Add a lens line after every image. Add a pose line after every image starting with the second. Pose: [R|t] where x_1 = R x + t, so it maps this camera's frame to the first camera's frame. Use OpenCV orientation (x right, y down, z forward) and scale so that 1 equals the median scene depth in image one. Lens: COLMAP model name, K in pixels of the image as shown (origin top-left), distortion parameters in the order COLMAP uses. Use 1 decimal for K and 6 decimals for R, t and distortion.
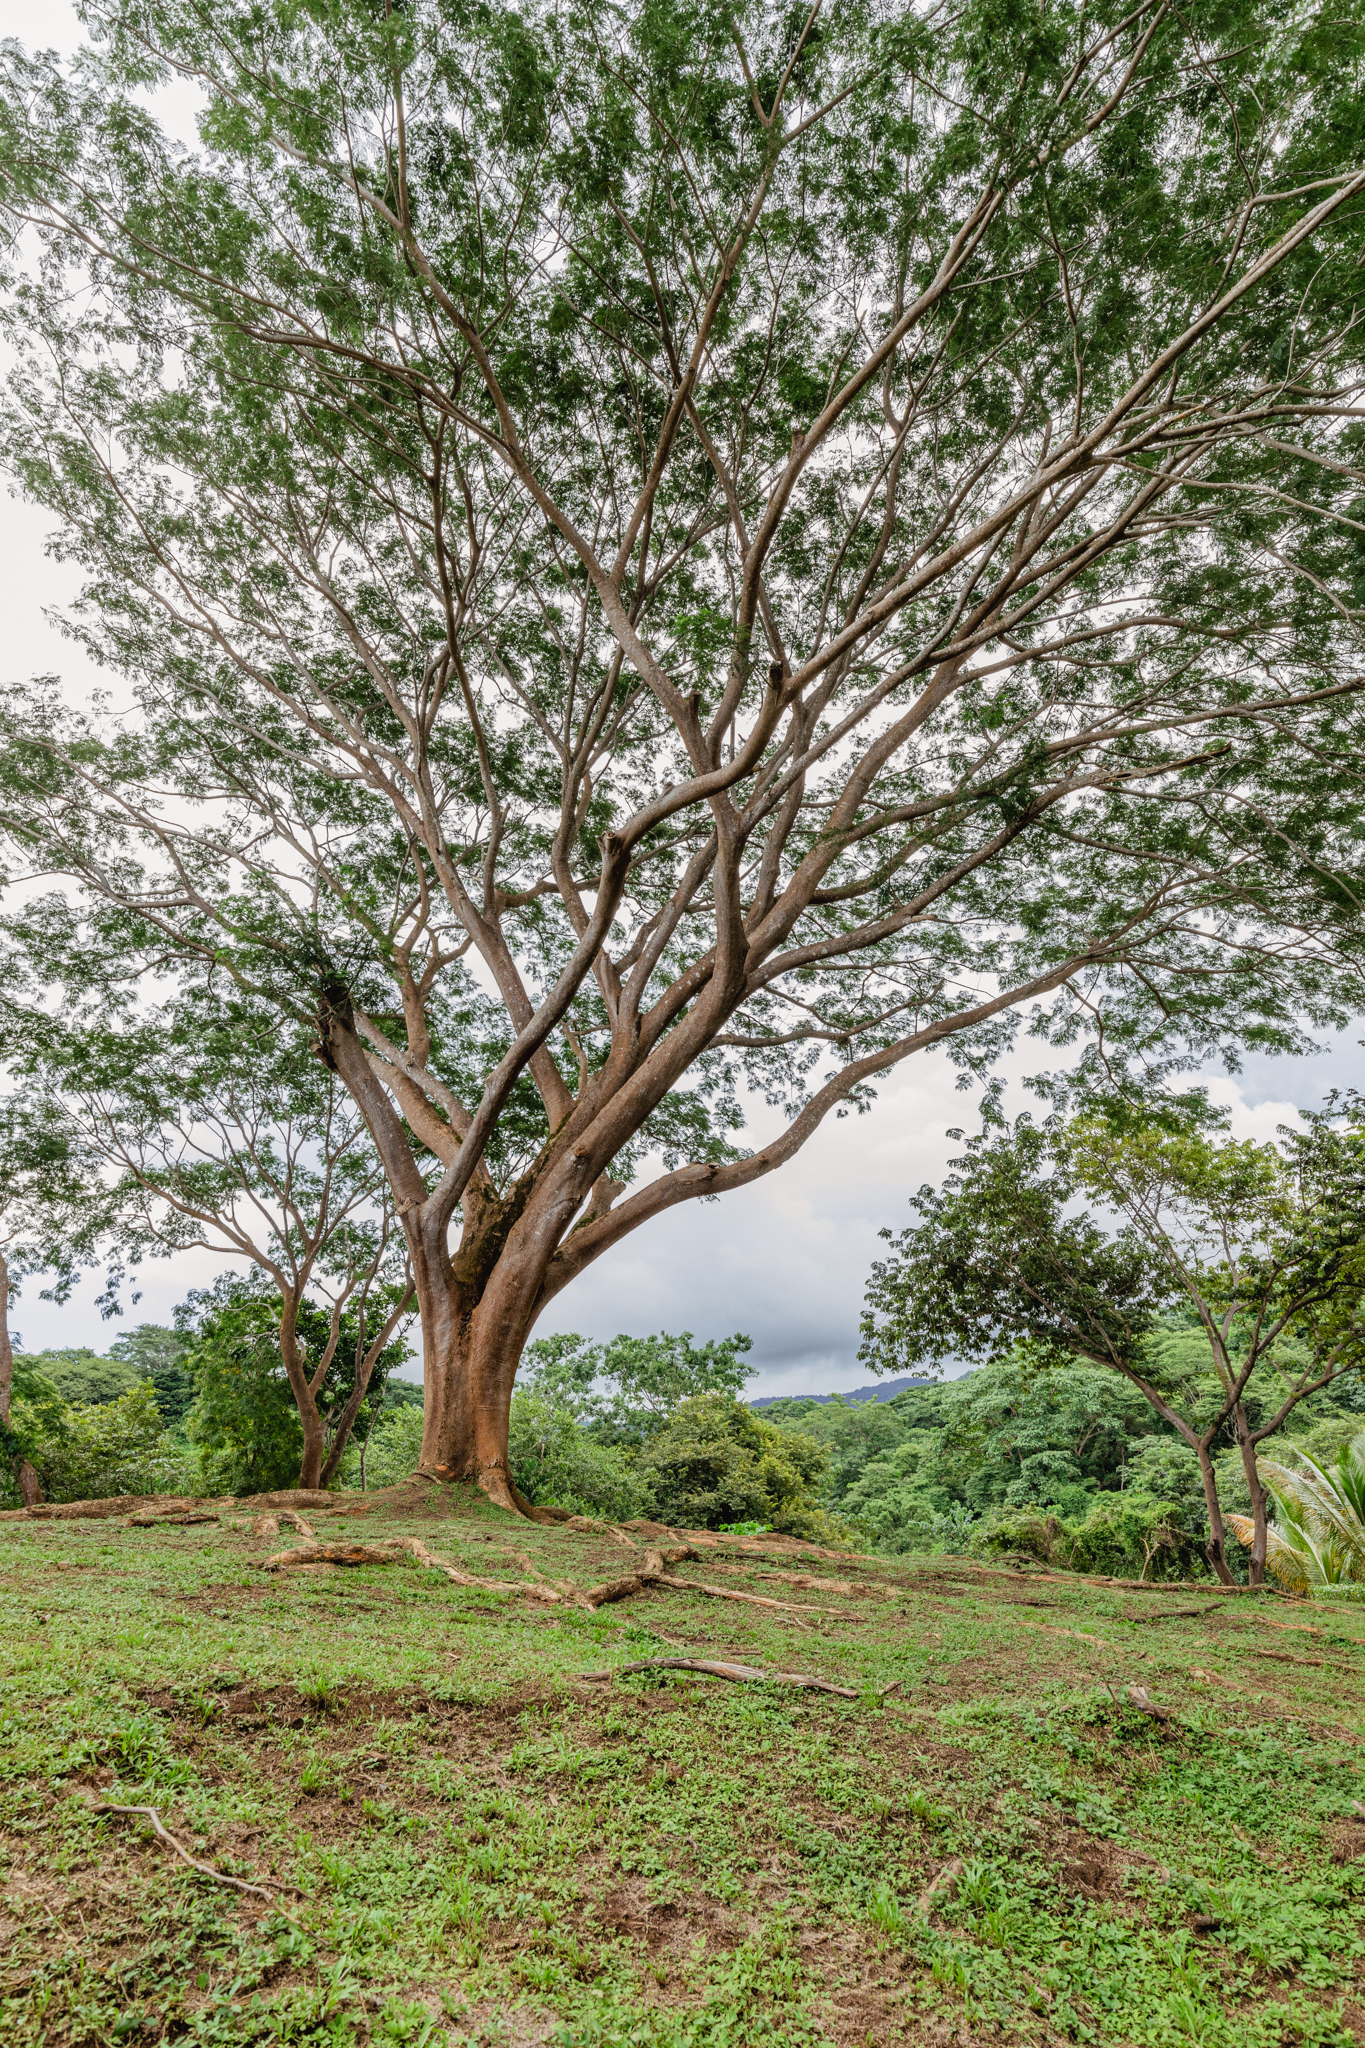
lens RADIAL K [[1097.3, 0, 682.1], [0, 1097.3, 1012.6], [0, 0, 1]] dist [-0.000019, 0.001594]
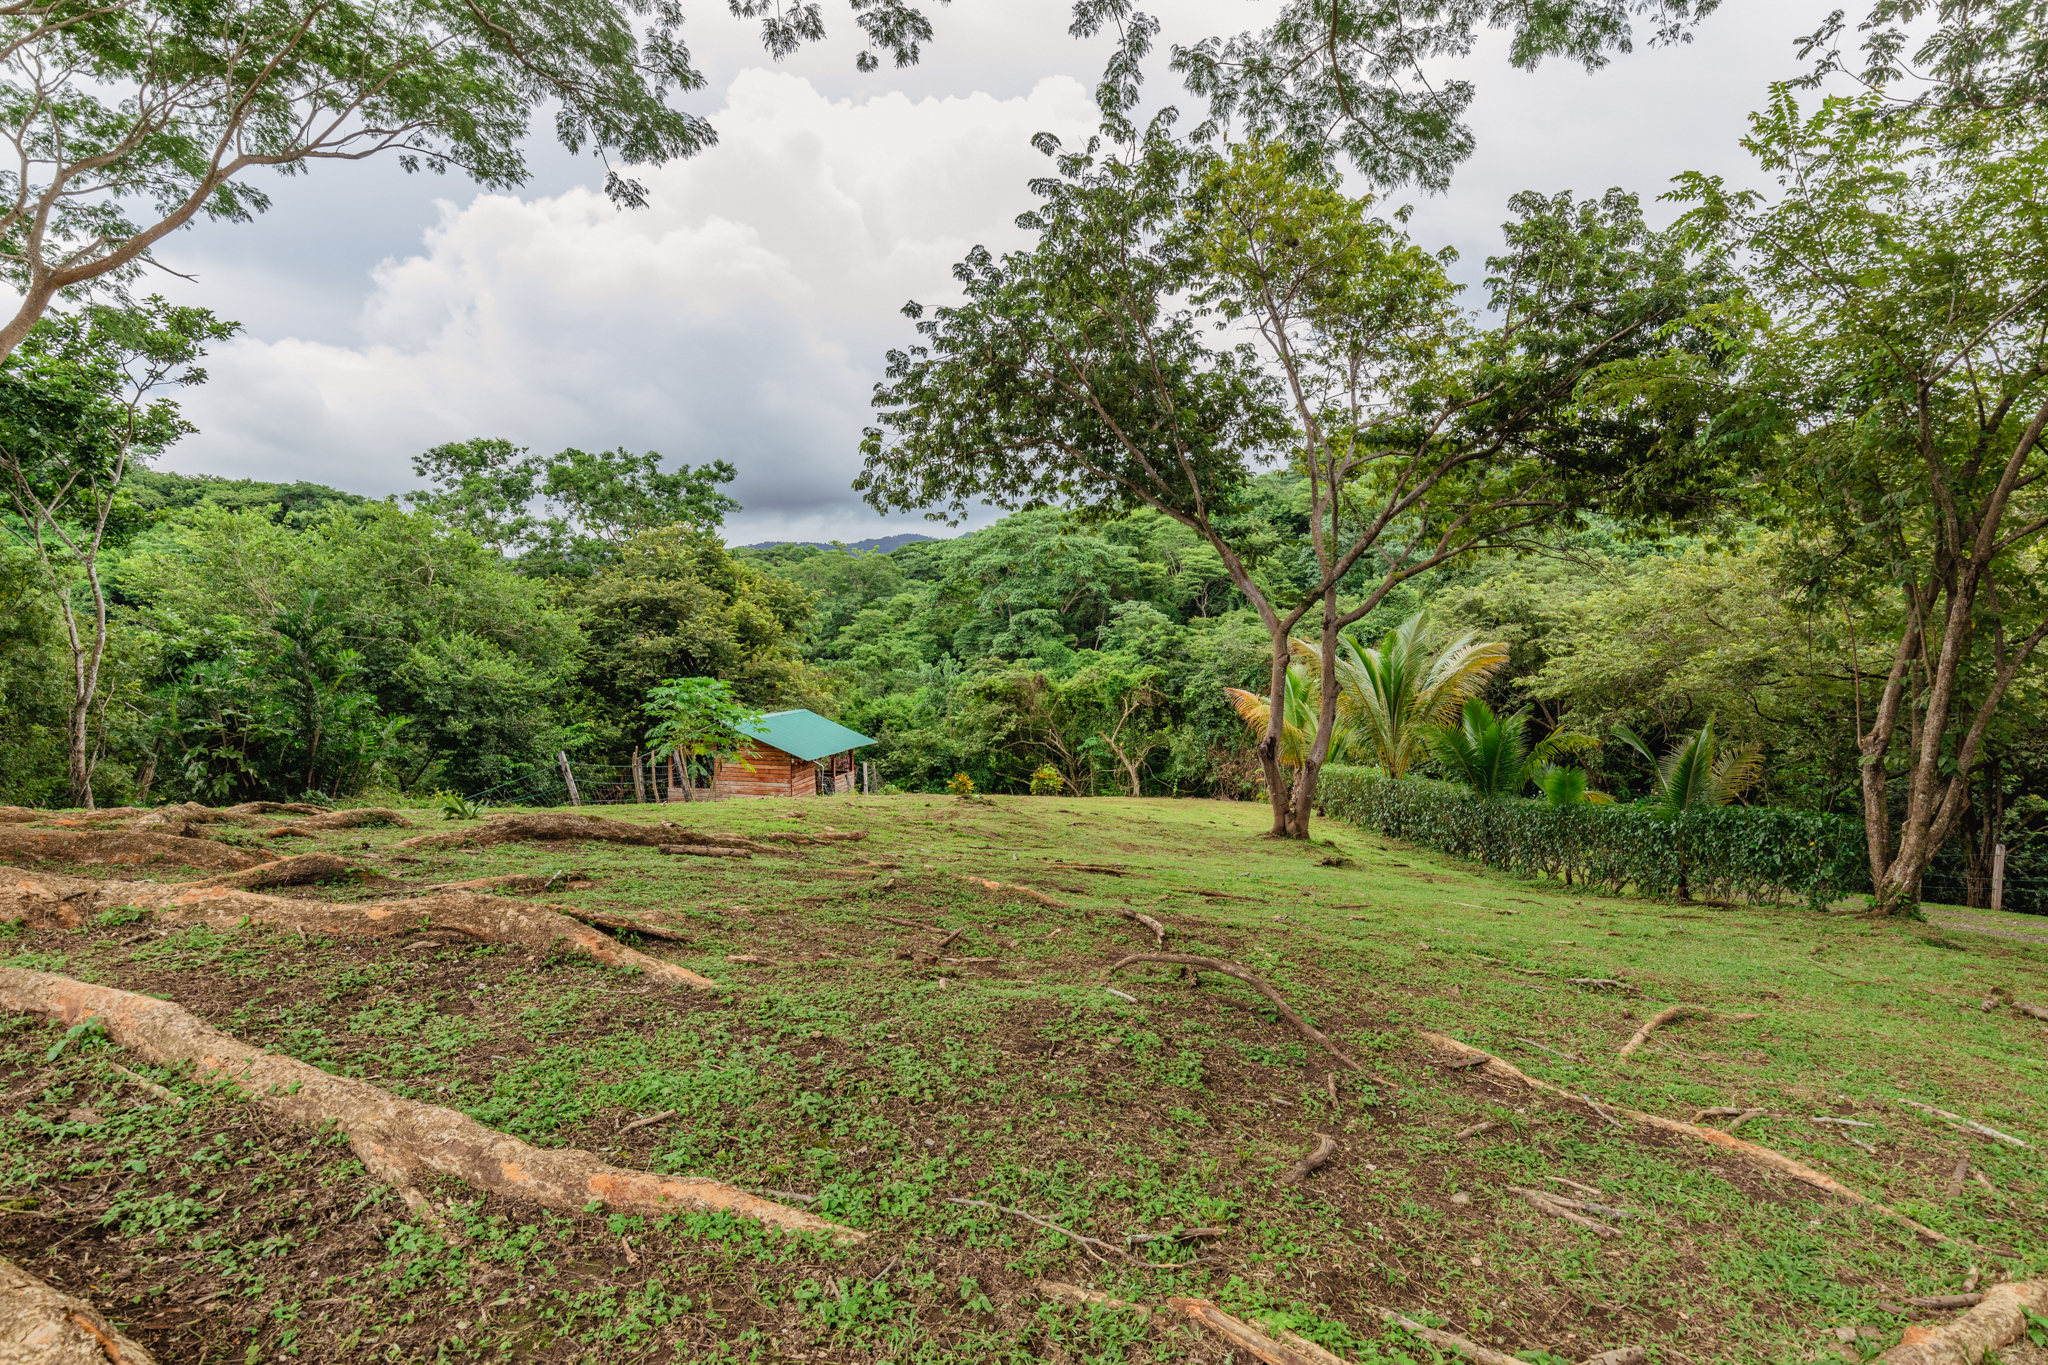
lens RADIAL K [[1097.3, 0, 1029.2], [0, 1097.3, 697.9], [0, 0, 1]] dist [-0.000019, 0.001594]
pose [[0.952403, 0.032799, 0.303073, 0.035631], [-0.167268, 0.887391, 0.429604, 0.069772], [-0.254854, -0.459850, 0.850639, 0.188216]]
